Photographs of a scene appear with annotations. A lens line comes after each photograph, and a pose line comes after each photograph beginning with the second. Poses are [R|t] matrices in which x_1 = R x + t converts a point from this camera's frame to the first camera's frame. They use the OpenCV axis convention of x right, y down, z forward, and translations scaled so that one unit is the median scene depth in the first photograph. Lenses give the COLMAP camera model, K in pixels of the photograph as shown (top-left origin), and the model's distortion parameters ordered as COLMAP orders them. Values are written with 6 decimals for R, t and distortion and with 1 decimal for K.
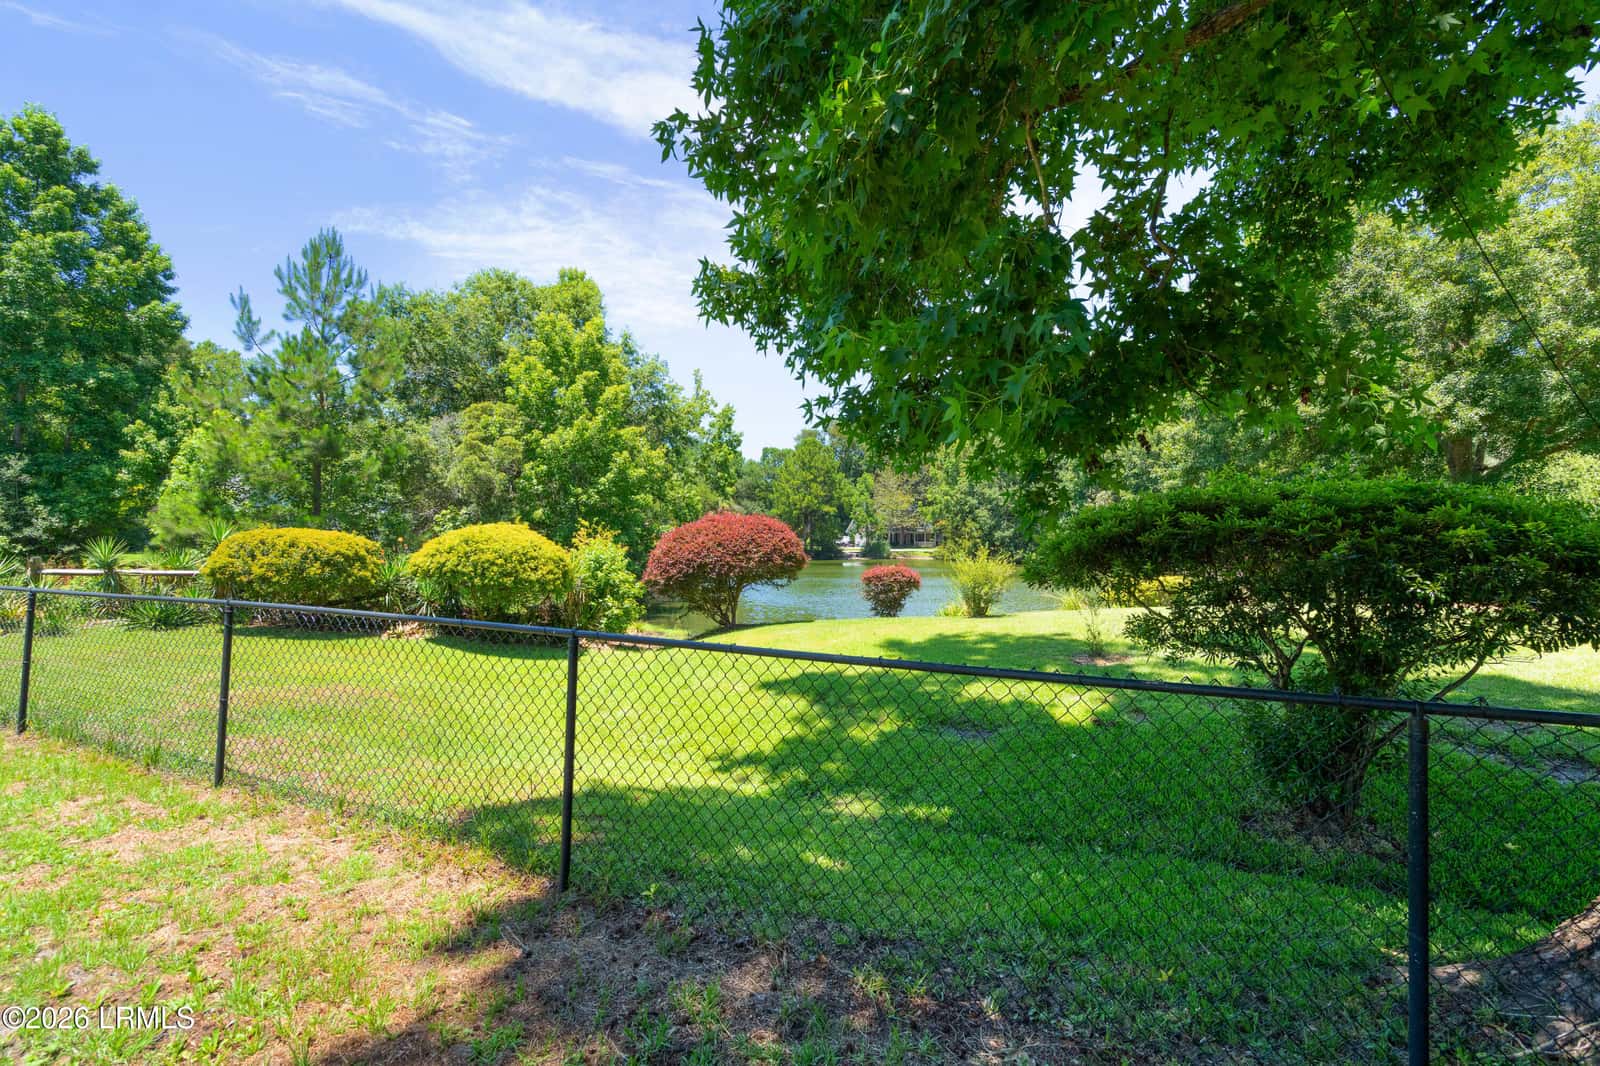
lens RADIAL K [[715.8, 0, 798.9], [0, 715.8, 526.5], [0, 0, 1]] dist [-0.001837, 0.000397]
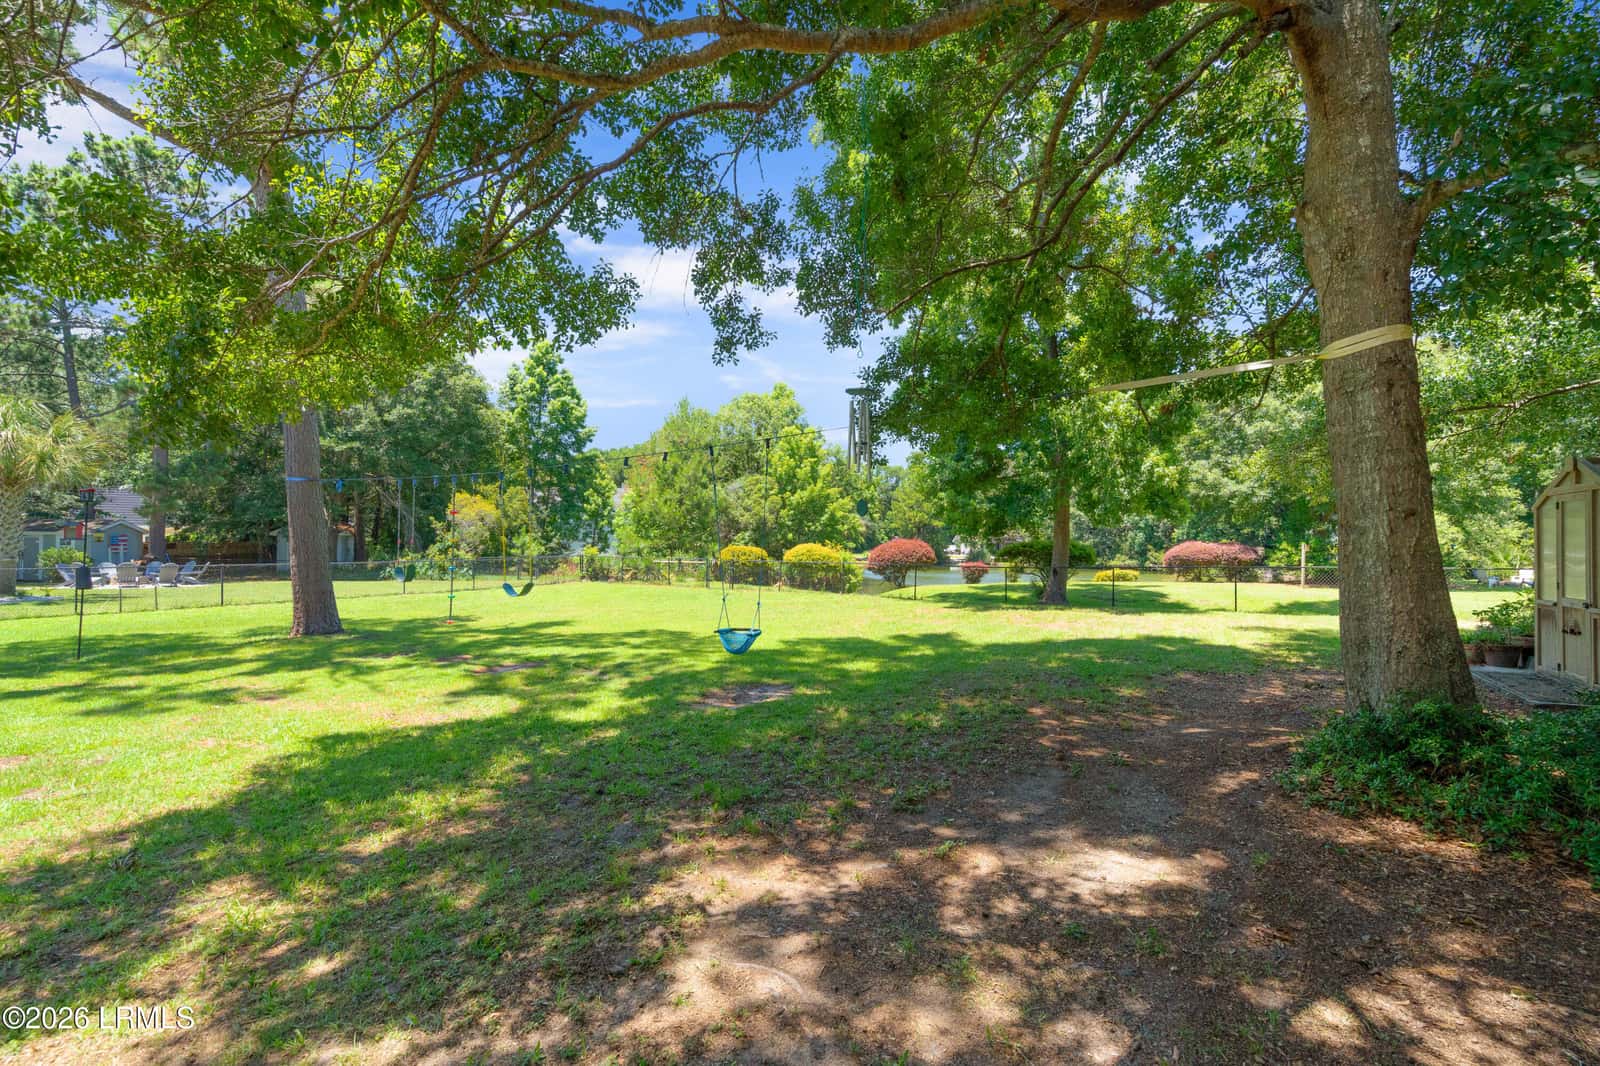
lens RADIAL K [[715.8, 0, 798.9], [0, 715.8, 526.5], [0, 0, 1]] dist [-0.001837, 0.000397]
pose [[0.989375, -0.000687, -0.145388, -0.056991], [-0.000764, 0.999950, -0.009924, -0.023370], [0.145387, 0.009930, 0.989325, -0.873462]]
